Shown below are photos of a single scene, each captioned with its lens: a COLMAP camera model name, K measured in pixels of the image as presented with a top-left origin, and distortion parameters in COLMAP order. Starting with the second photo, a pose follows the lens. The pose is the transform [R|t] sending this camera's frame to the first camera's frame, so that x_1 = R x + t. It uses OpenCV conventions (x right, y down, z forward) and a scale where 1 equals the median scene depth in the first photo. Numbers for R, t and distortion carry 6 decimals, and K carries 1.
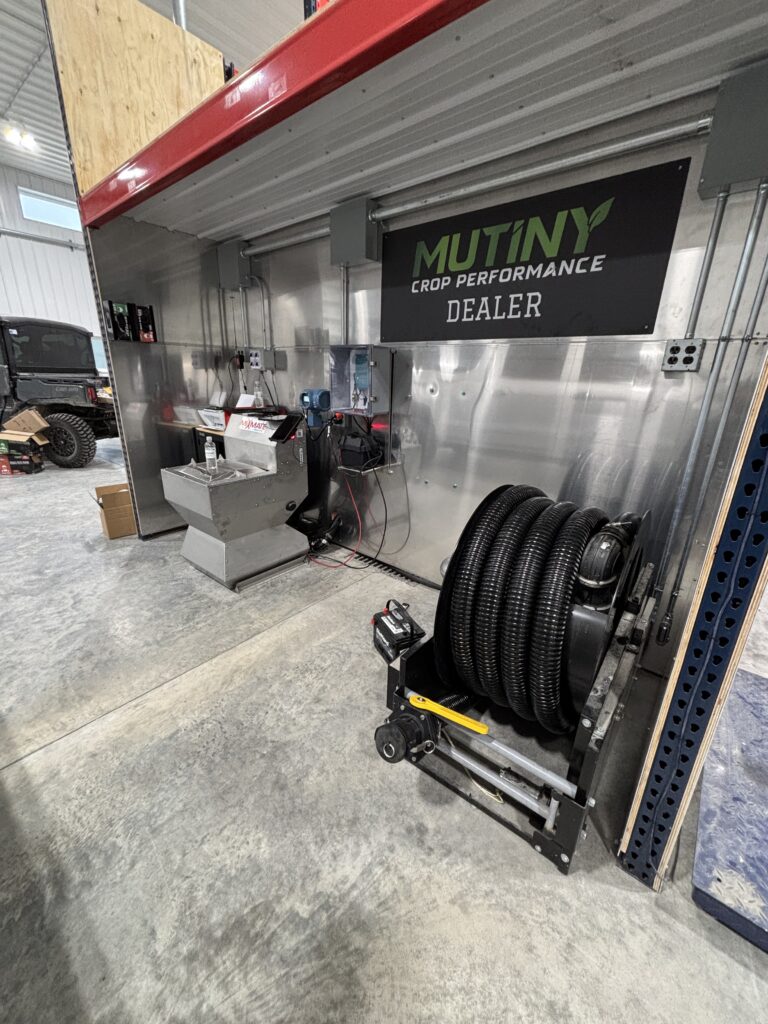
lens RADIAL K [[410.6, 0, 384.3], [0, 410.6, 508.5], [0, 0, 1]] dist [-0.000531, 0.000219]
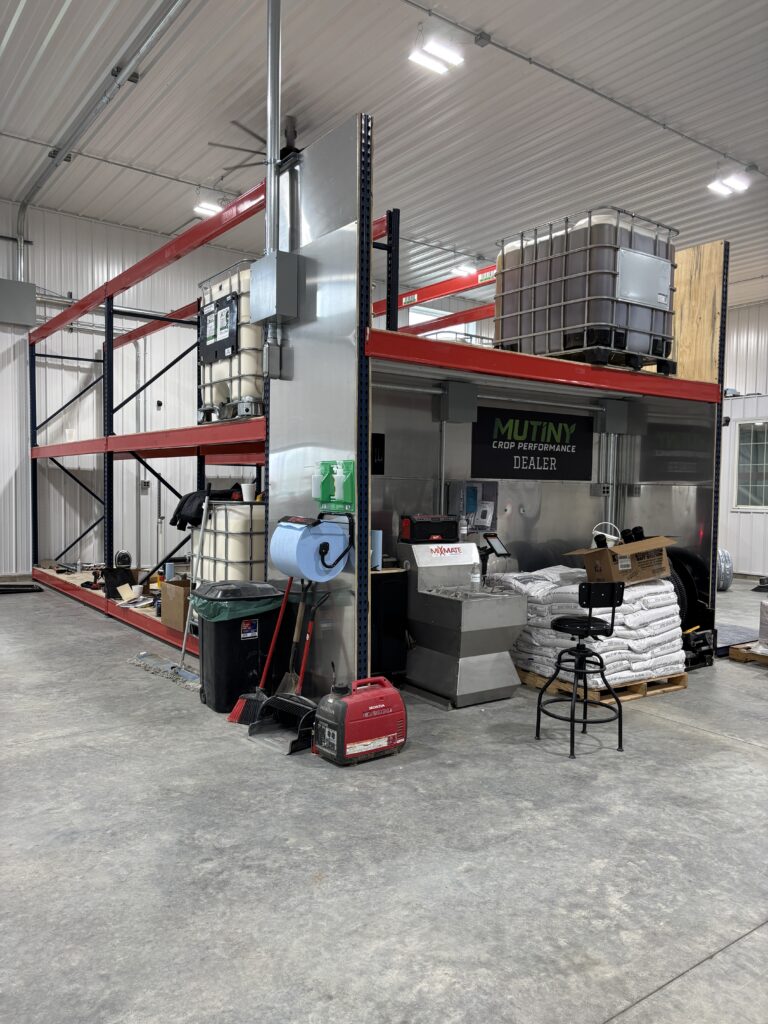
lens RADIAL K [[772.0, 0, 396.3], [0, 772.0, 525.8], [0, 0, 1]] dist [0.046871, -0.010750]
pose [[0.236074, -0.073463, 0.968954, -2.971696], [0.297831, 0.954619, -0.000187, -0.401360], [-0.924968, 0.288628, 0.247241, 0.797495]]
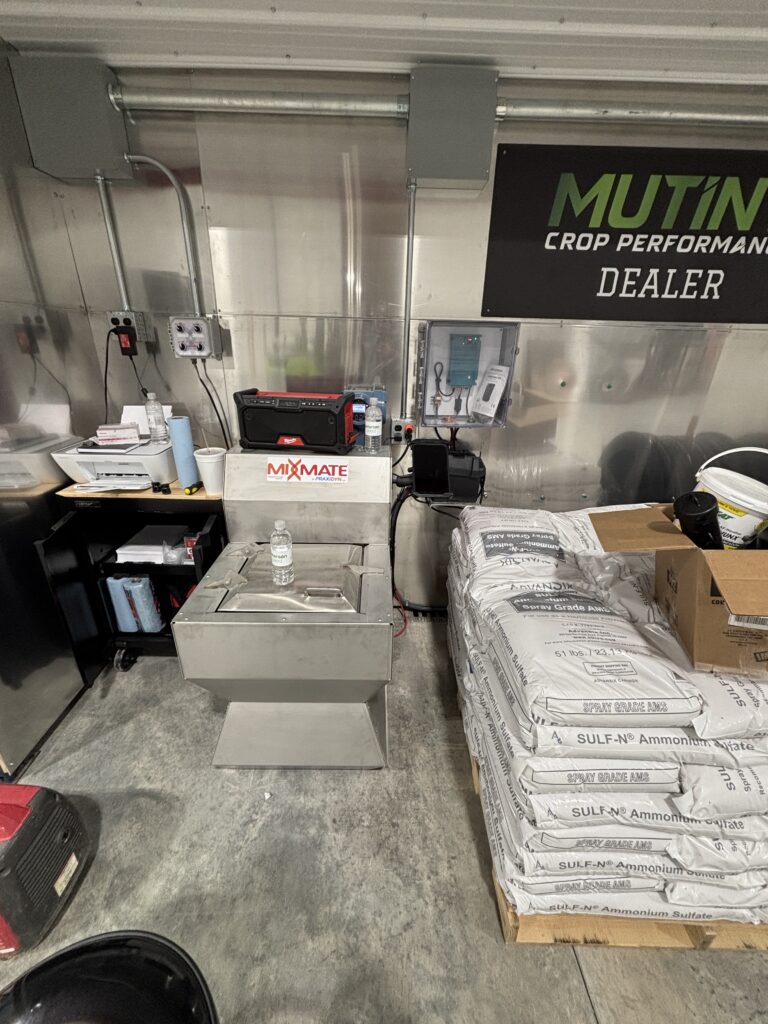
lens RADIAL K [[411.8, 0, 388.5], [0, 411.8, 510.7], [0, 0, 1]] dist [0.003212, 0.001009]
pose [[0.756993, -0.259395, 0.599729, -0.753480], [0.205223, 0.965767, 0.158676, -0.285073], [-0.620358, 0.002962, 0.784313, 0.675908]]
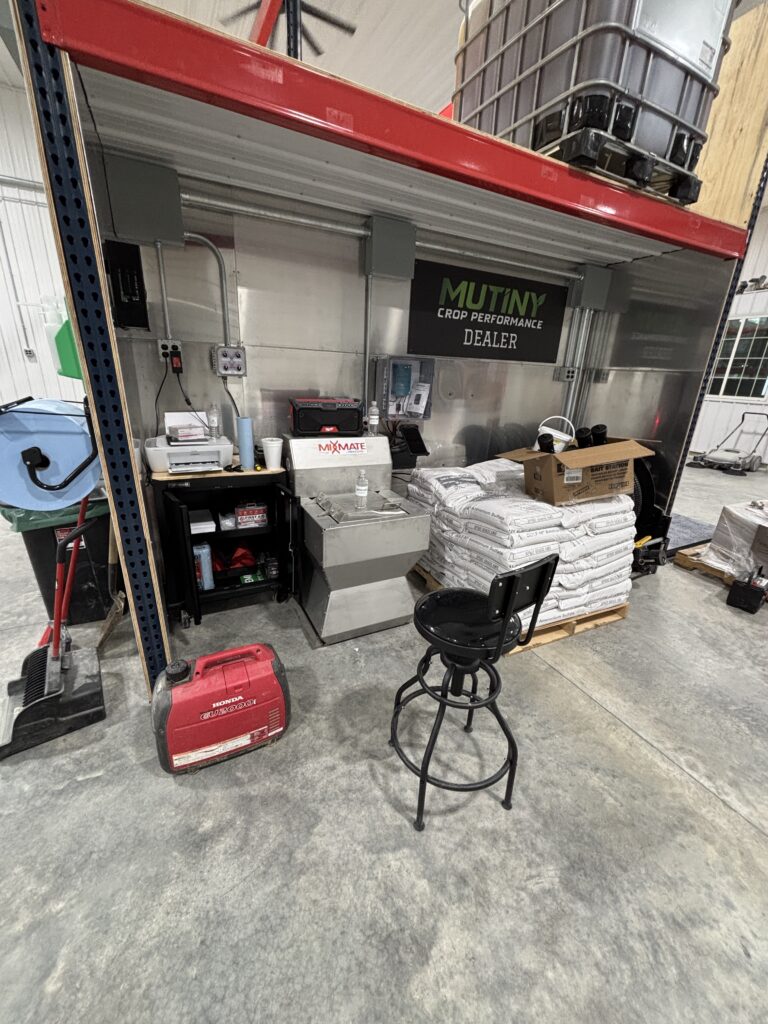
lens RADIAL K [[411.8, 0, 388.5], [0, 411.8, 510.7], [0, 0, 1]] dist [0.003212, 0.001009]
pose [[0.384833, -0.313789, 0.868009, -1.389860], [0.257155, 0.939649, 0.225677, -0.325603], [-0.886440, 0.136365, 0.442300, 0.732492]]
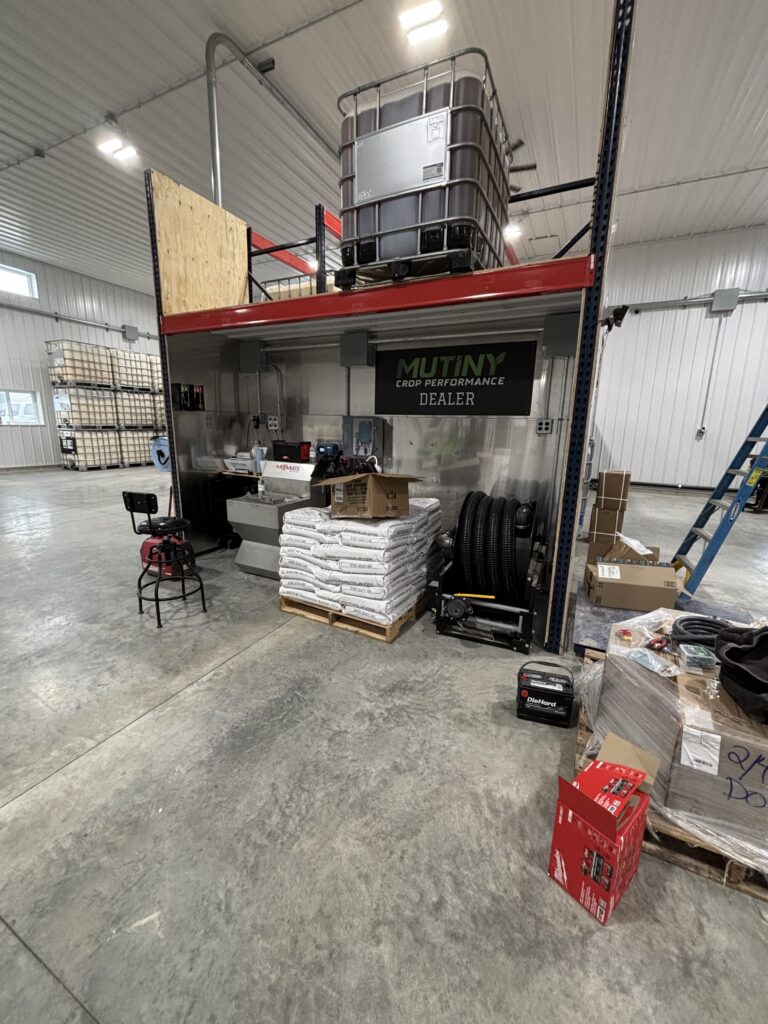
lens RADIAL K [[407.8, 0, 379.7], [0, 407.8, 510.8], [0, 0, 1]] dist [0.009606, -0.000047]
pose [[0.974124, -0.052349, 0.219866, -0.432605], [0.075020, 0.992544, -0.096059, 0.145137], [-0.213198, 0.110068, 0.970789, -0.603185]]
